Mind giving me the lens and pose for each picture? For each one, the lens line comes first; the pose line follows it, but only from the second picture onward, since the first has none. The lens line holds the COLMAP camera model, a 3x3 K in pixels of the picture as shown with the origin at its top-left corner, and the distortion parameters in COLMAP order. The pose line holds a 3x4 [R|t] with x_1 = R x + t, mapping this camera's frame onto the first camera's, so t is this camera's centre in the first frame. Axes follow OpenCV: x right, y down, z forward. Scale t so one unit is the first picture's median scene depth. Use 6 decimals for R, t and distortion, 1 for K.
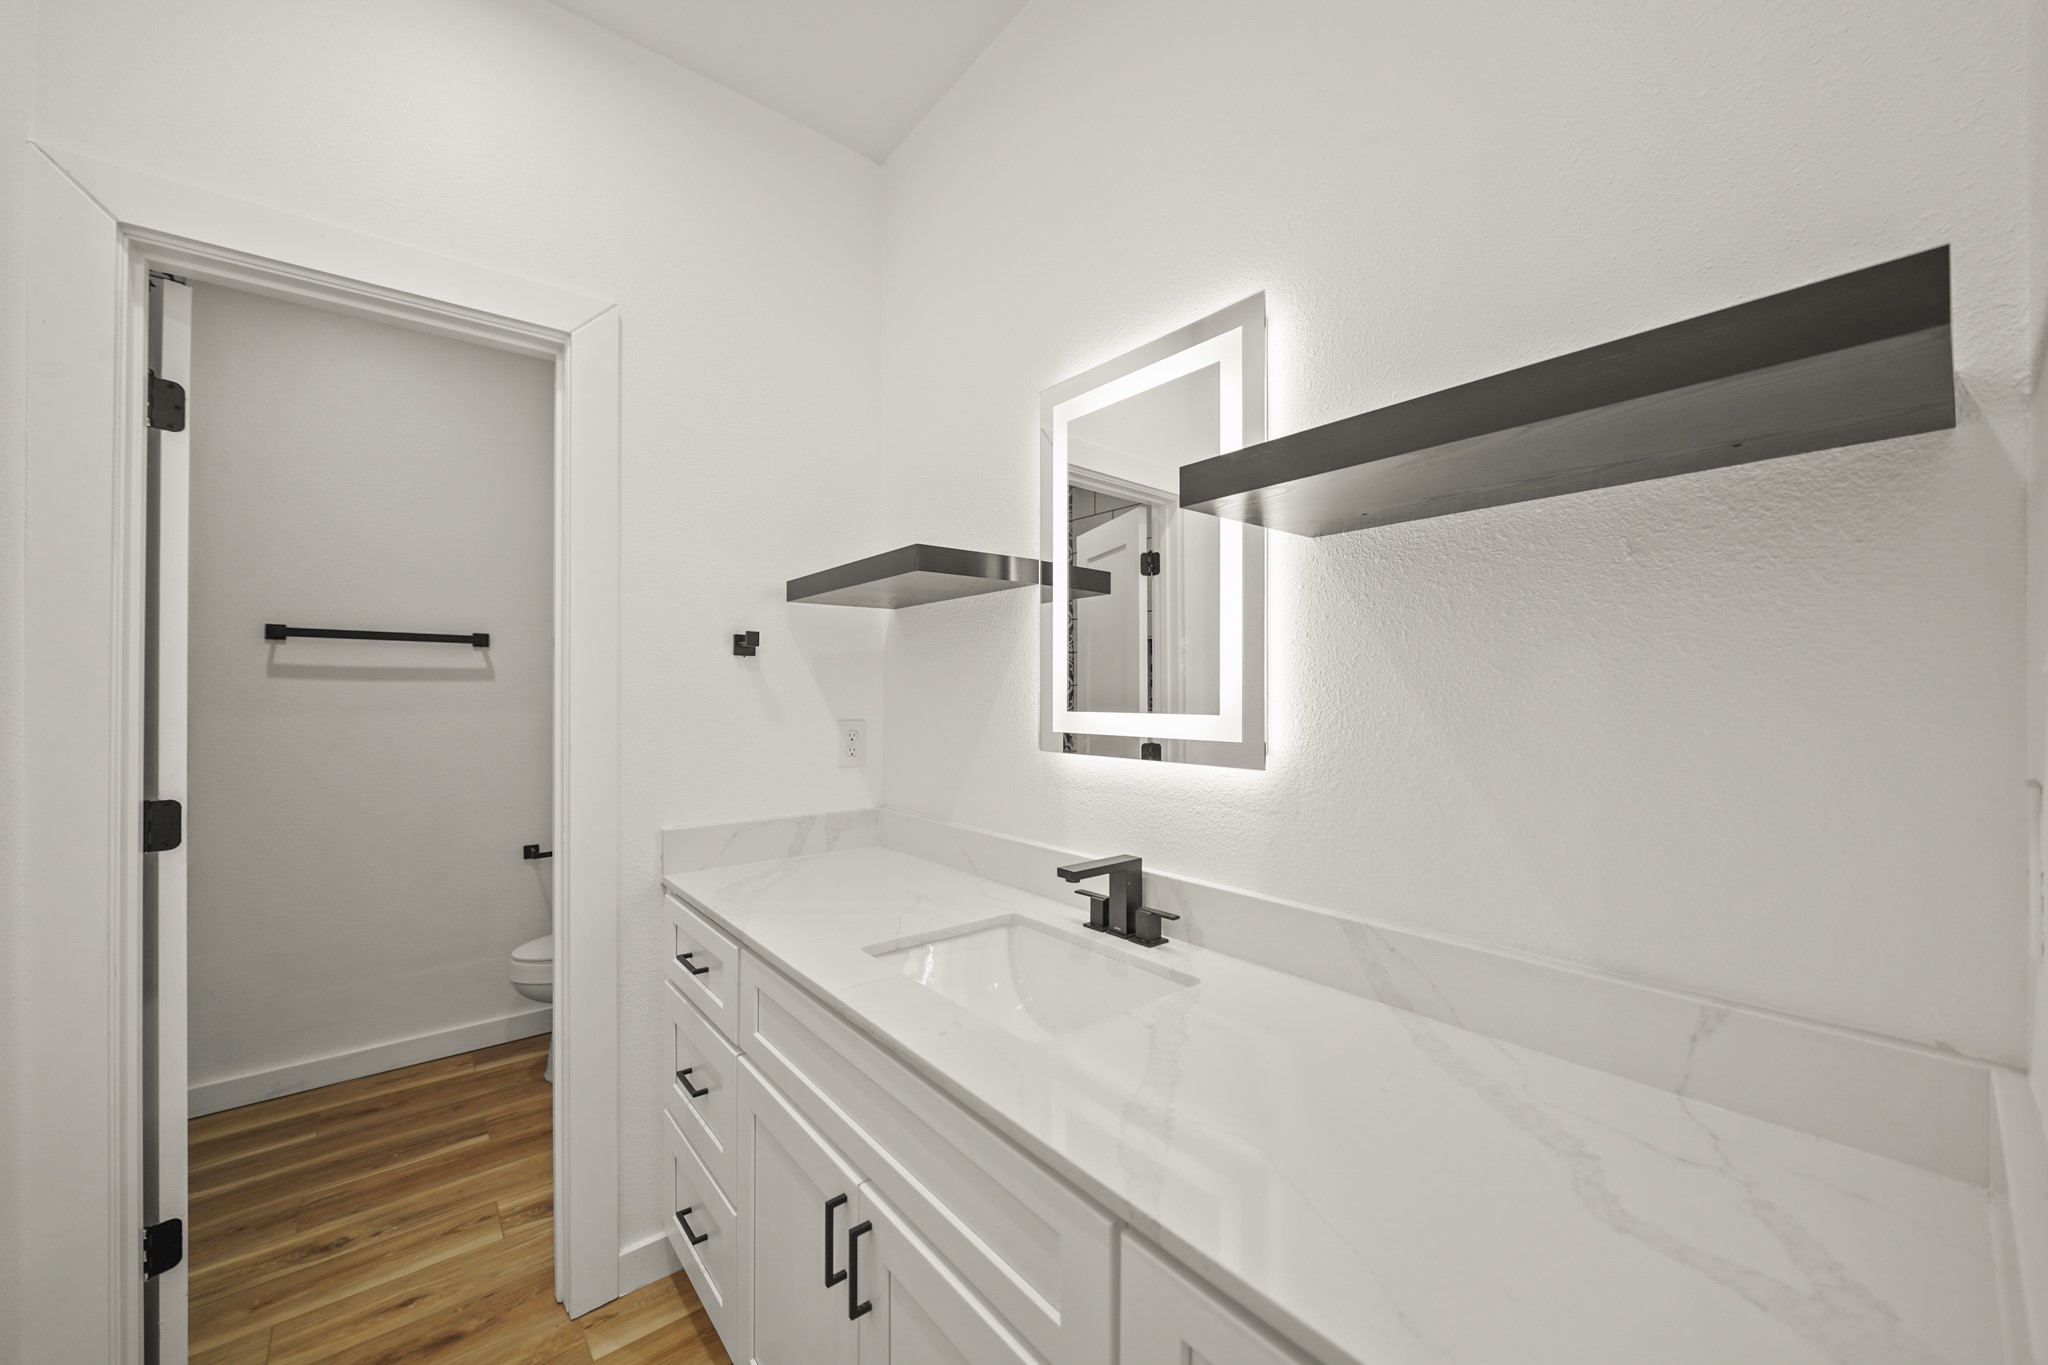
lens RADIAL K [[750.2, 0, 1019.9], [0, 750.2, 712.4], [0, 0, 1]] dist [0.000227, 0.000013]
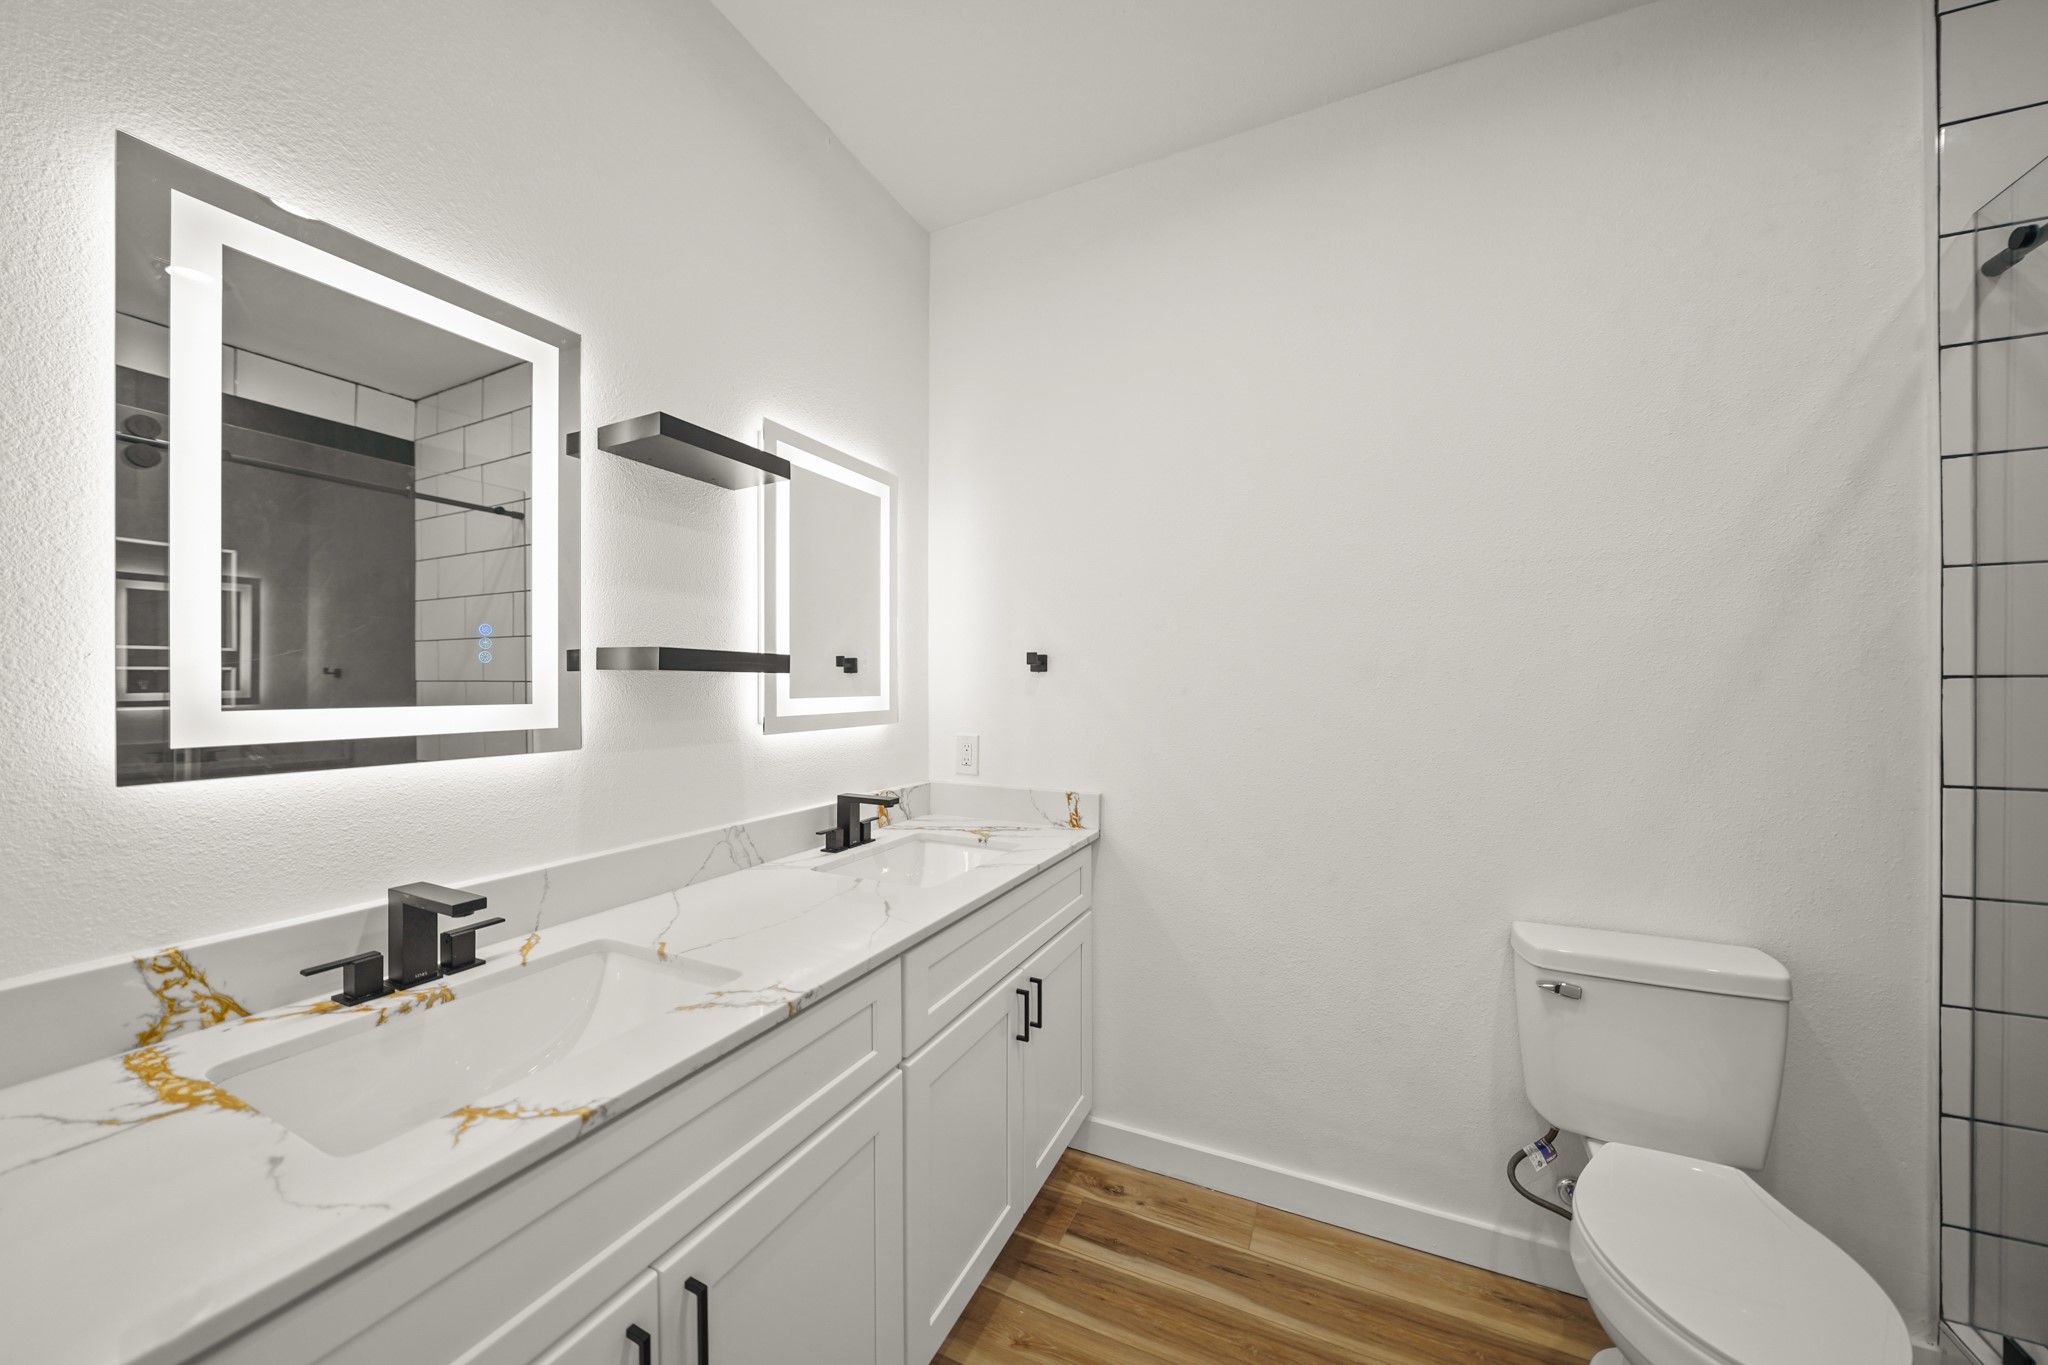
lens RADIAL K [[717.3, 0, 1027.3], [0, 717.3, 690.6], [0, 0, 1]] dist [-0.006090, -0.000139]
pose [[-0.422271, -0.022005, 0.906202, -0.892551], [0.008708, 0.999561, 0.028329, -0.035837], [-0.906428, 0.019854, -0.421894, 0.777339]]
